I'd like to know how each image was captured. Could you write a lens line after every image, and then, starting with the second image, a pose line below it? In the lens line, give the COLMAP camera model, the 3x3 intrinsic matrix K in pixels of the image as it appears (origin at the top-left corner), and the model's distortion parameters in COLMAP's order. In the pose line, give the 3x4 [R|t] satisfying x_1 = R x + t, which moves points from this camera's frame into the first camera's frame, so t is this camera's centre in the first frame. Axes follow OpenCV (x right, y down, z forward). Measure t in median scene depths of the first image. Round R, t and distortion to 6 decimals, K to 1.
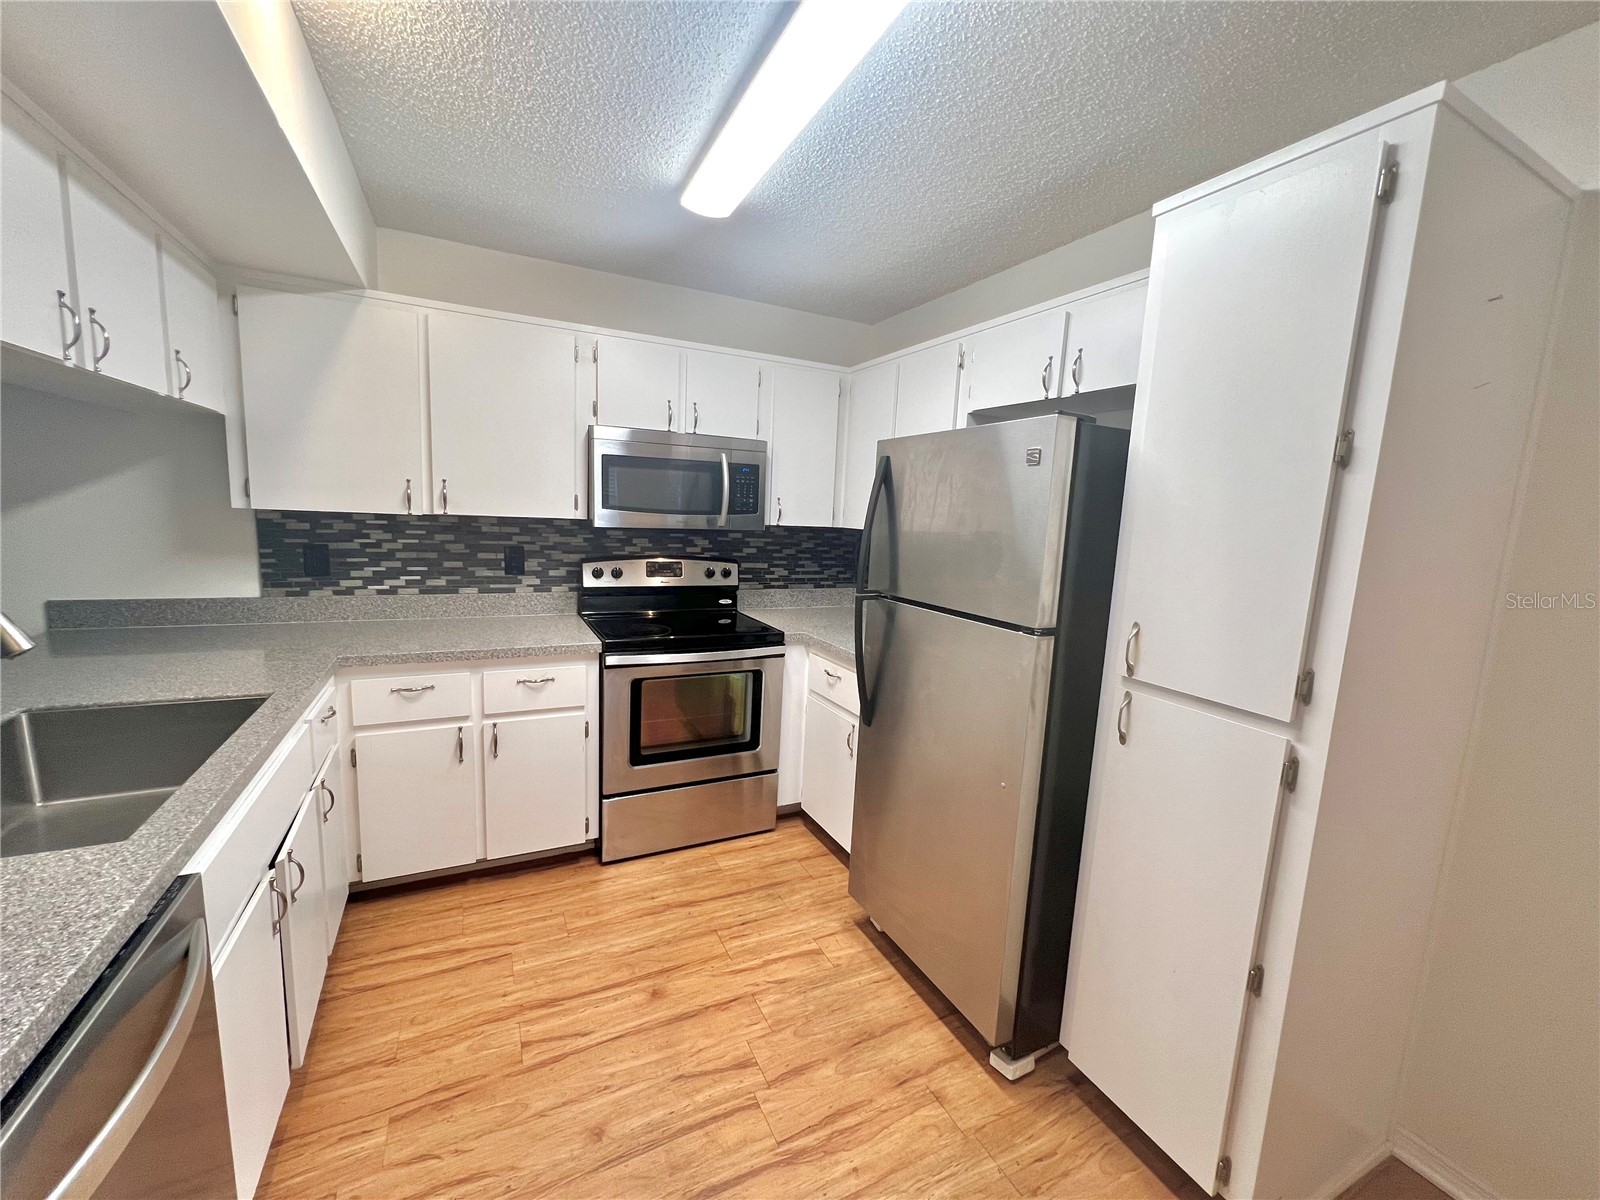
lens RADIAL K [[646.7, 0, 796.5], [0, 646.7, 602.2], [0, 0, 1]] dist [0.000777, 0.000206]
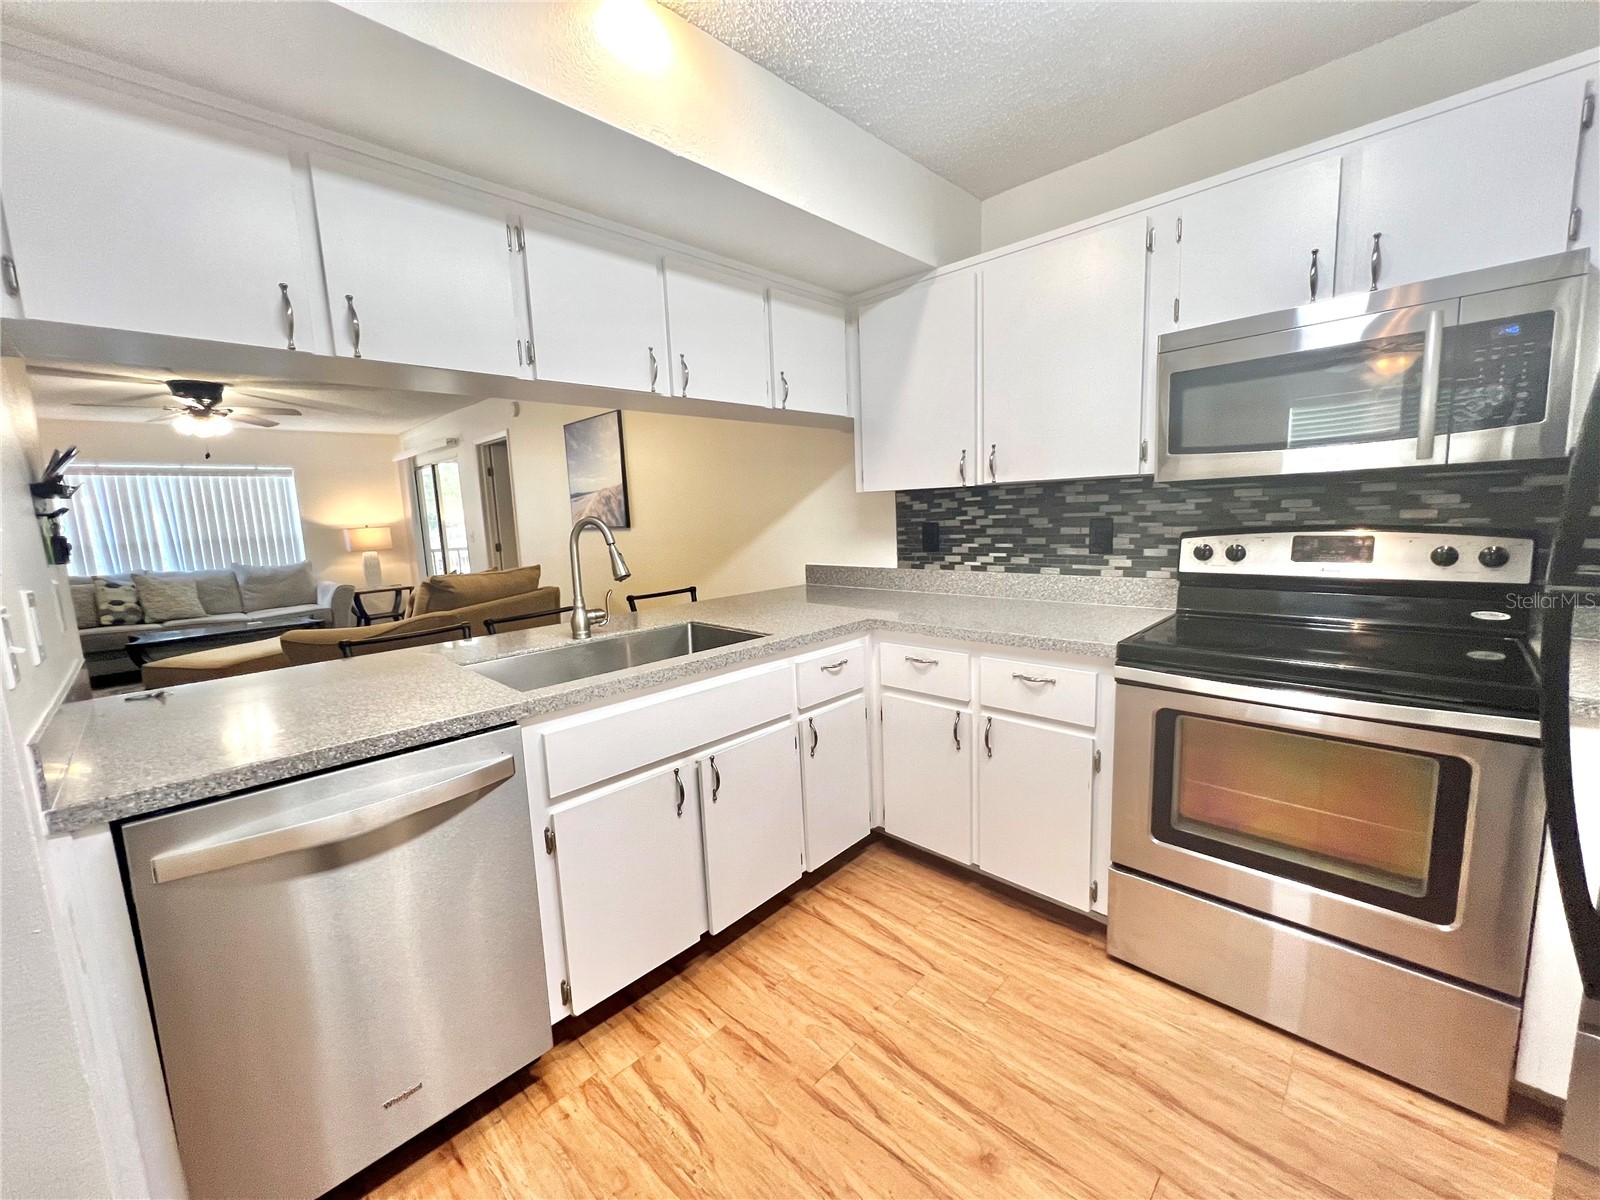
lens RADIAL K [[641.9, 0, 801.5], [0, 641.9, 601.4], [0, 0, 1]] dist [-0.000602, 0.000186]
pose [[0.322128, 0.072681, -0.943902, 0.242905], [-0.082623, 0.995402, 0.048450, 0.010457], [0.943084, 0.062381, 0.326653, 0.450782]]
